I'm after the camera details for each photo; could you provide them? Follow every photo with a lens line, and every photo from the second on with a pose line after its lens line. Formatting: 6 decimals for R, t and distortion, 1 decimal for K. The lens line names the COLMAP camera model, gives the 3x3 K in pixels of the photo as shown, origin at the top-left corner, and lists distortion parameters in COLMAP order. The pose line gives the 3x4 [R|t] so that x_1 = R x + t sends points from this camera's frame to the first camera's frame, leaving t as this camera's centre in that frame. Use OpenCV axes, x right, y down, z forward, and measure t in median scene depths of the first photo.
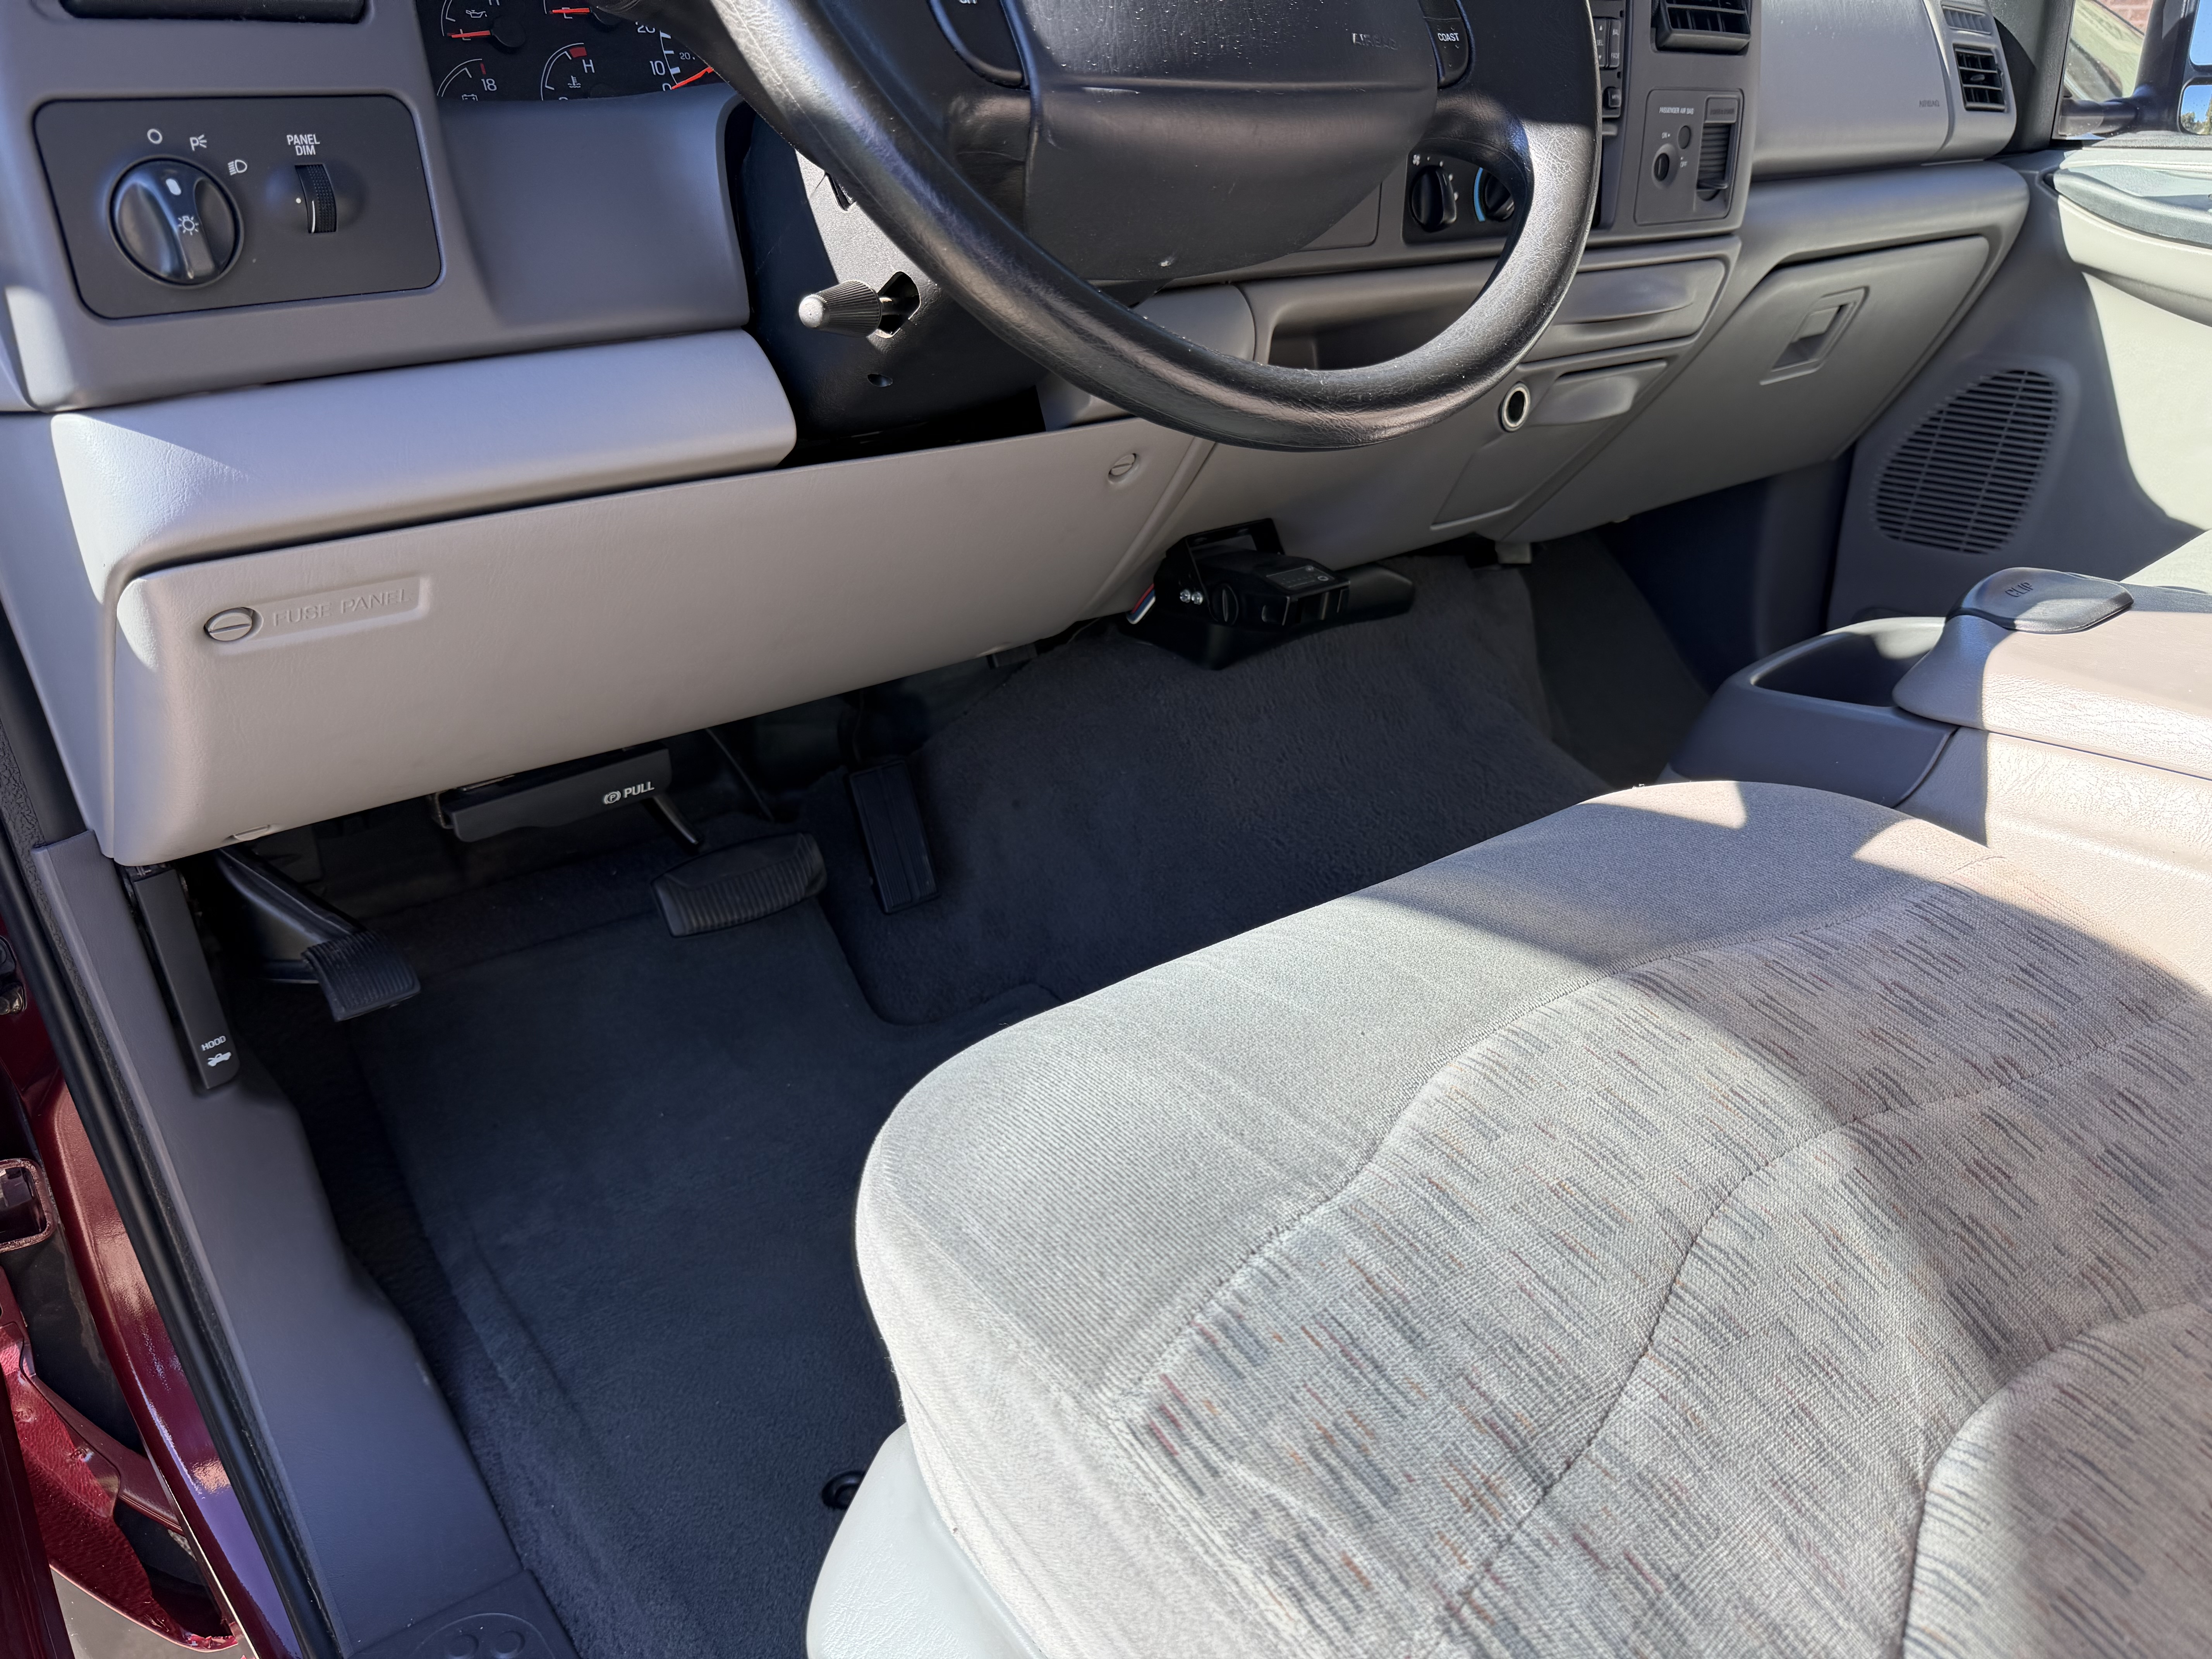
lens RADIAL K [[1588.5, 0, 1151.8], [0, 1588.5, 819.6], [0, 0, 1]] dist [0.003691, -0.007225]
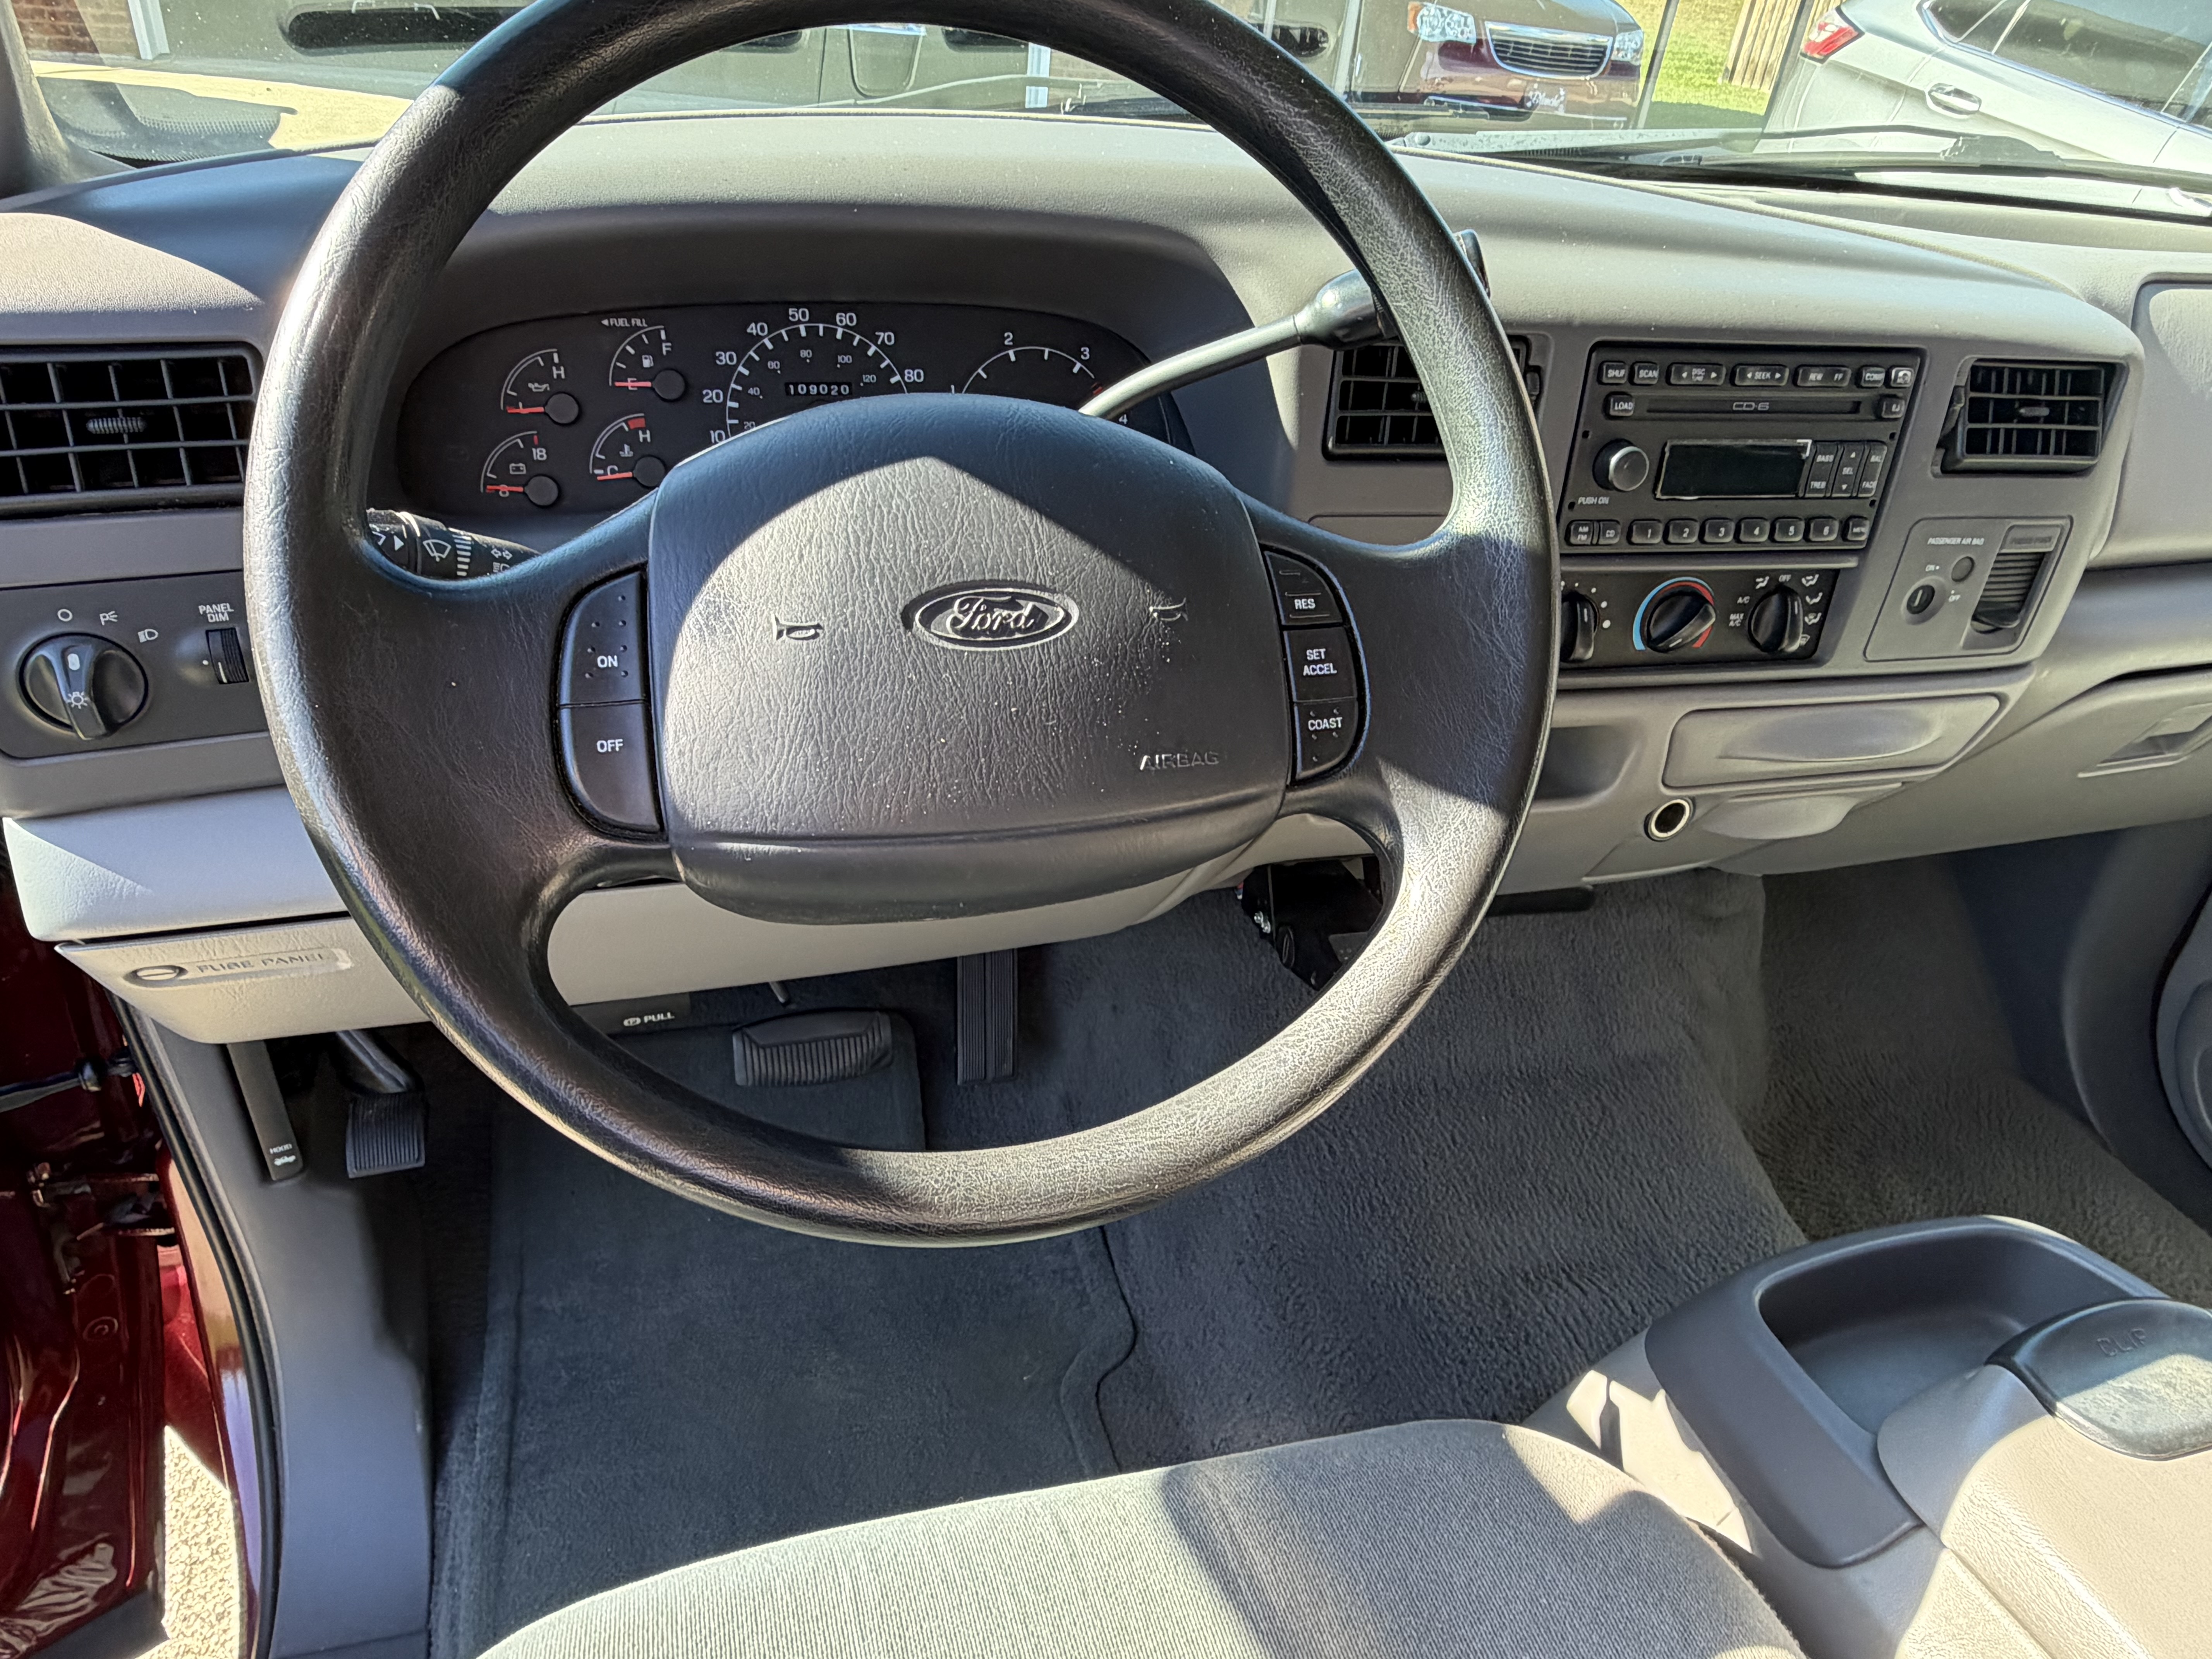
lens RADIAL K [[1424.9, 0, 1110.0], [0, 1424.9, 815.0], [0, 0, 1]] dist [0.004407, -0.001541]
pose [[0.916485, 0.266218, -0.298635, 0.240500], [-0.236589, 0.962597, 0.132036, -0.391142], [0.322615, -0.050355, 0.945190, 0.190040]]
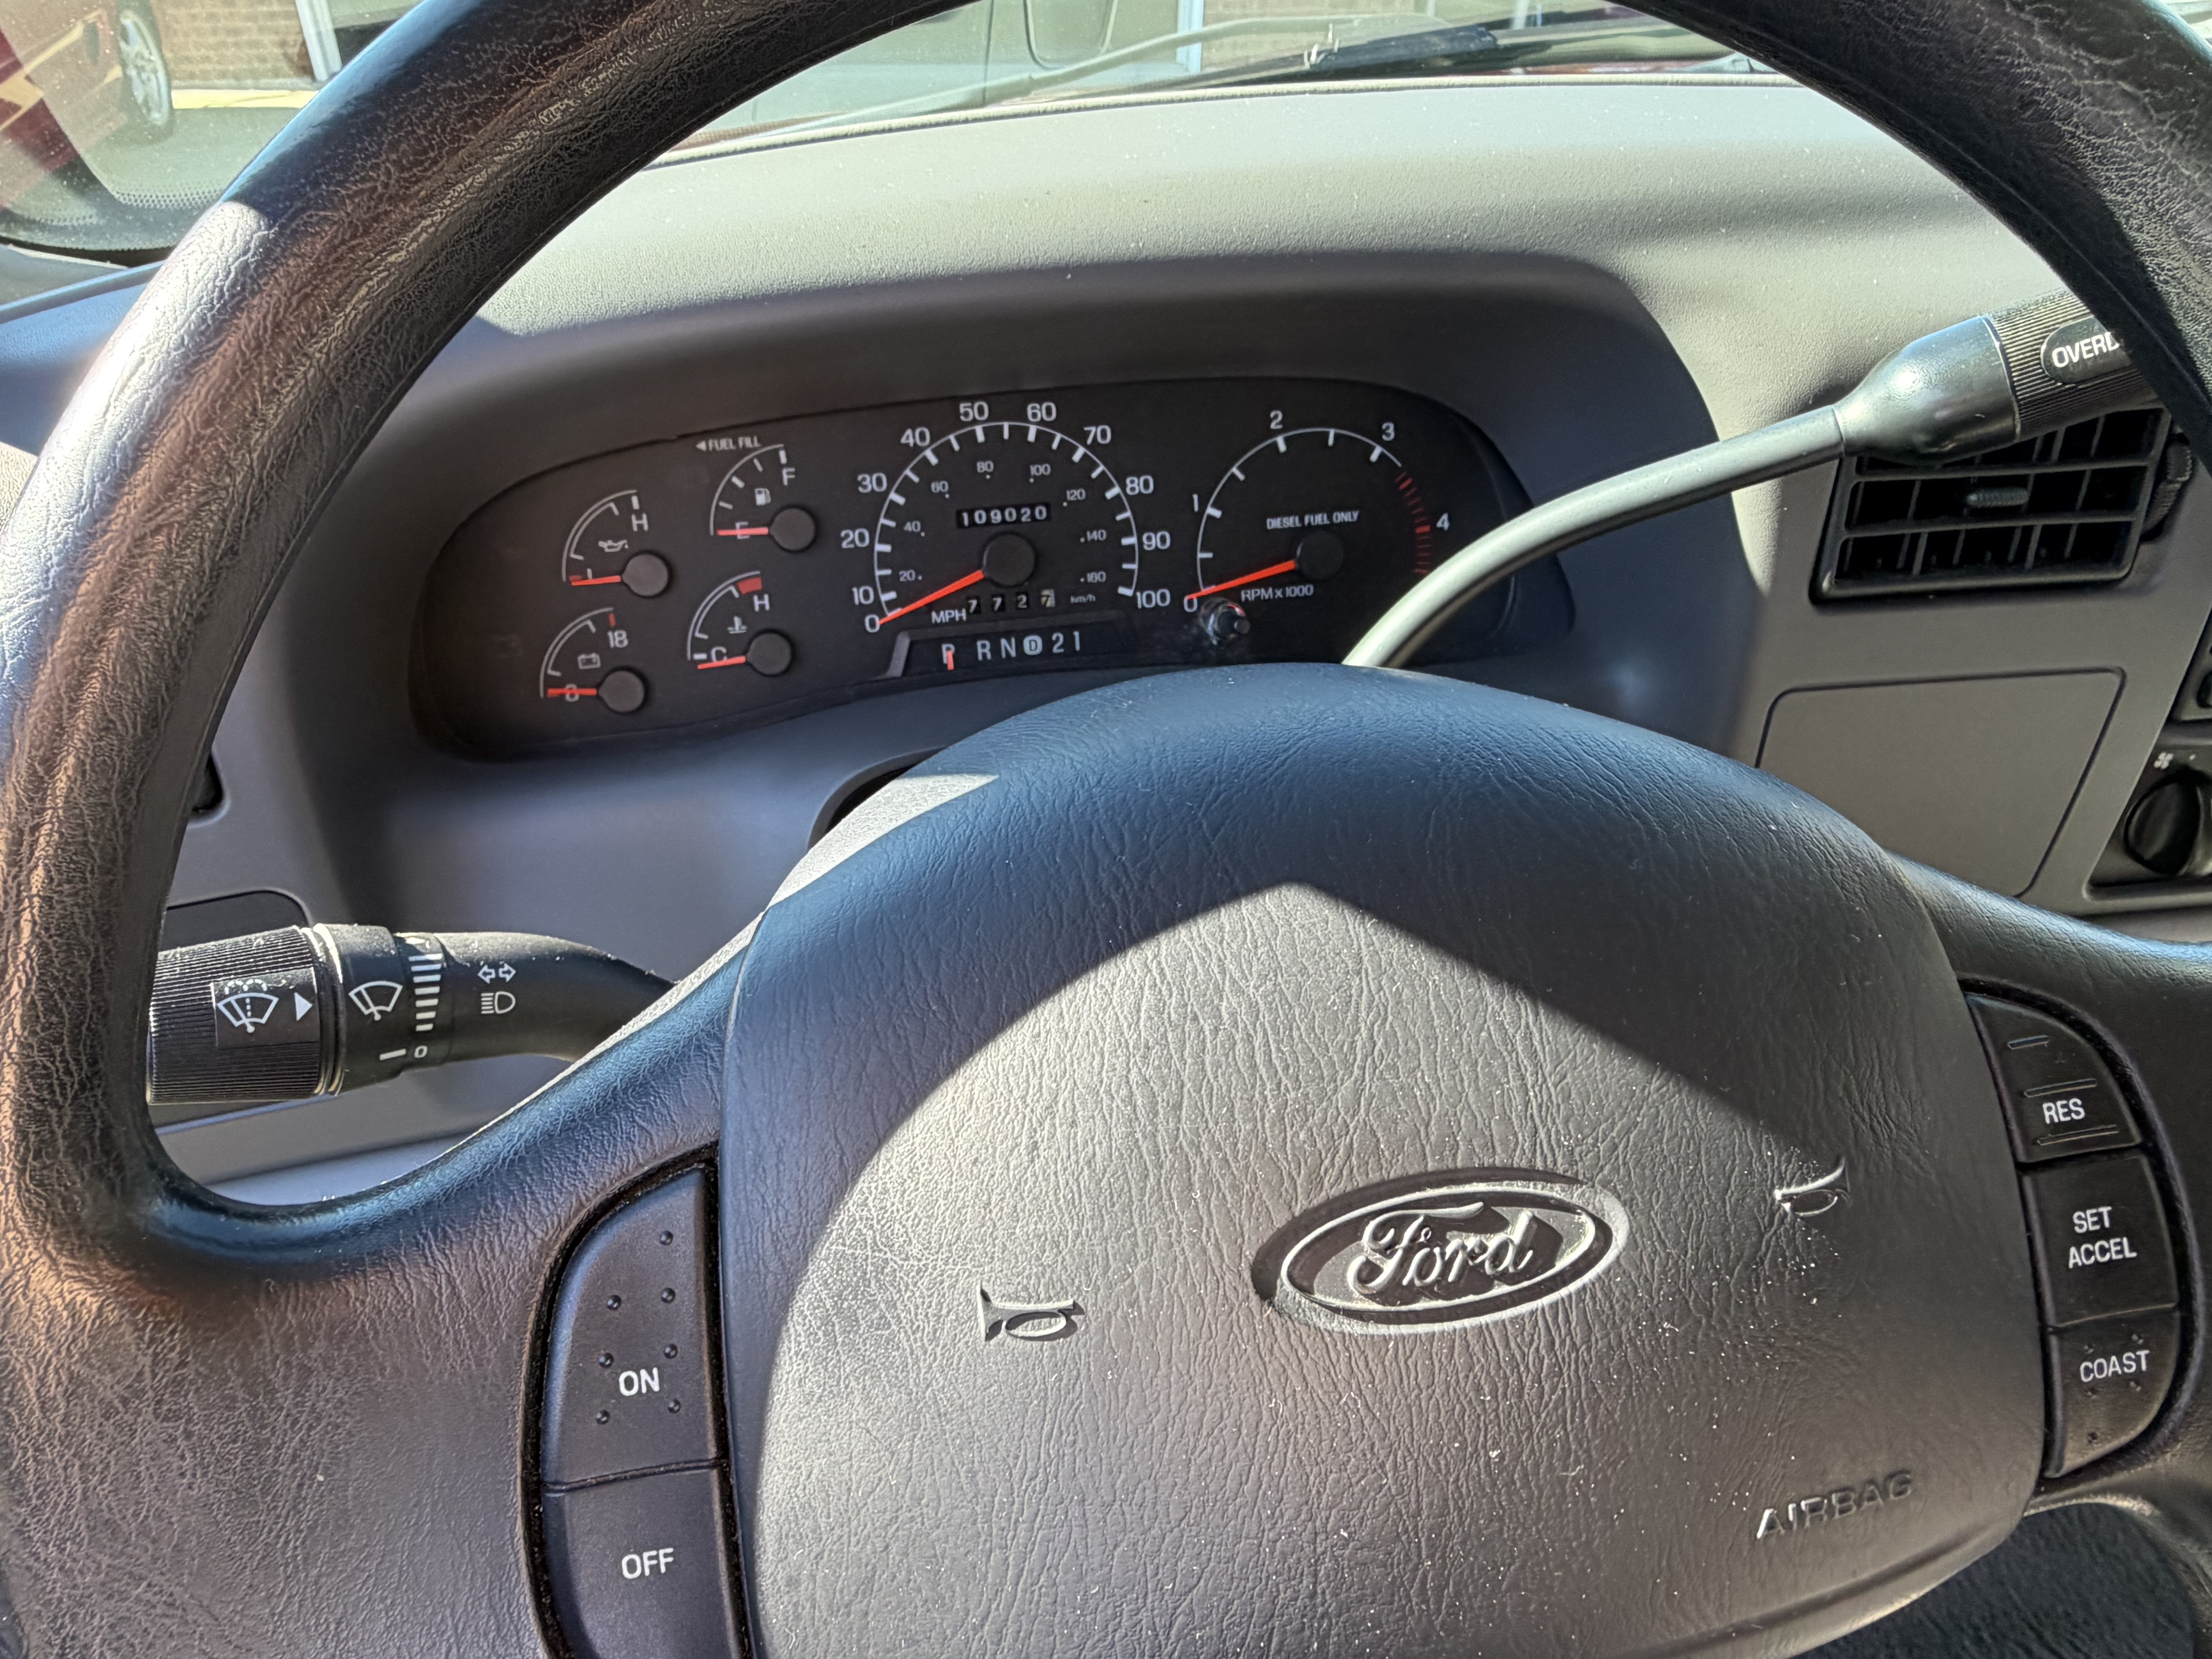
lens RADIAL K [[1424.9, 0, 1050.7], [0, 1424.9, 803.7], [0, 0, 1]] dist [0.004407, -0.001541]
pose [[0.867401, 0.260443, -0.424011, 0.051600], [-0.195065, 0.961861, 0.191765, -0.486425], [0.457783, -0.083628, 0.885122, 0.436204]]
